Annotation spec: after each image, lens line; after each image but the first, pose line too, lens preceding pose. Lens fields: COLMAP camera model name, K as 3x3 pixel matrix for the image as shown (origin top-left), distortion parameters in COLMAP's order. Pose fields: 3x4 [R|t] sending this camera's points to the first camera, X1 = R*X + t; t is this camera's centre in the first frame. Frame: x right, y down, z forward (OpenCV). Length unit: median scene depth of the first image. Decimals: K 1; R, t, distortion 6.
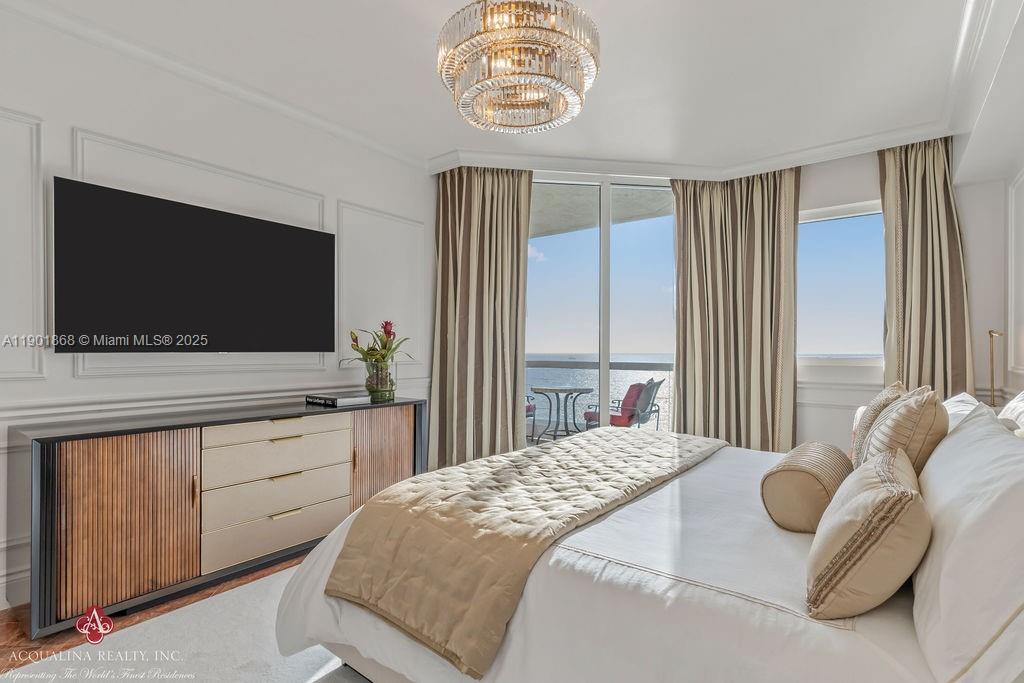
lens RADIAL K [[488.8, 0, 514.4], [0, 488.8, 349.9], [0, 0, 1]] dist [0.014075, -0.000741]
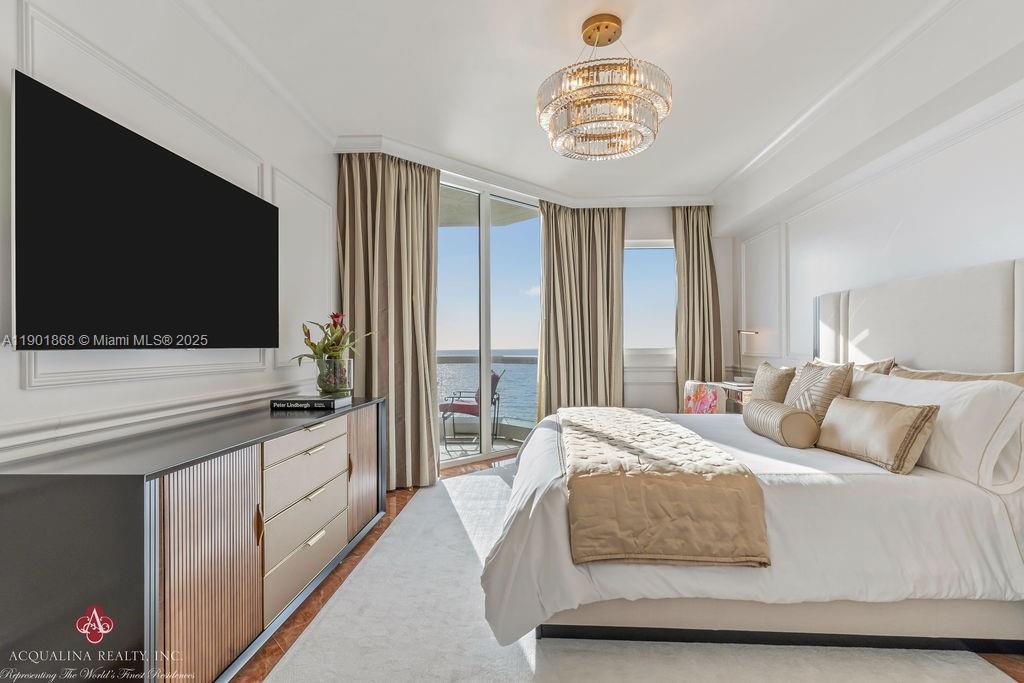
lens RADIAL K [[488.8, 0, 514.4], [0, 488.8, 349.9], [0, 0, 1]] dist [0.014075, -0.000741]
pose [[0.821348, -0.012535, 0.570289, -0.471877], [0.009553, 0.999921, 0.008220, 0.004025], [-0.570347, -0.001304, 0.821403, 0.073677]]
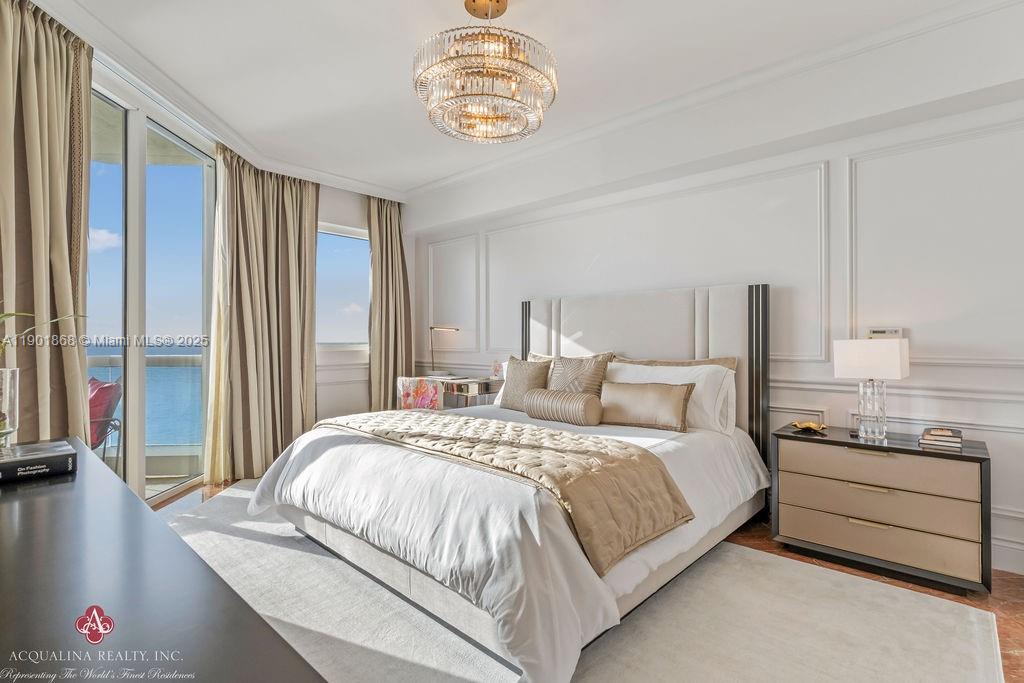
lens RADIAL K [[490.7, 0, 512.0], [0, 490.7, 341.5], [0, 0, 1]] dist [0.014590, 0.000086]
pose [[0.093321, -0.007230, 0.995610, -0.599211], [0.003263, 0.999970, 0.006955, 0.000250], [-0.995631, 0.002599, 0.093342, 0.459045]]
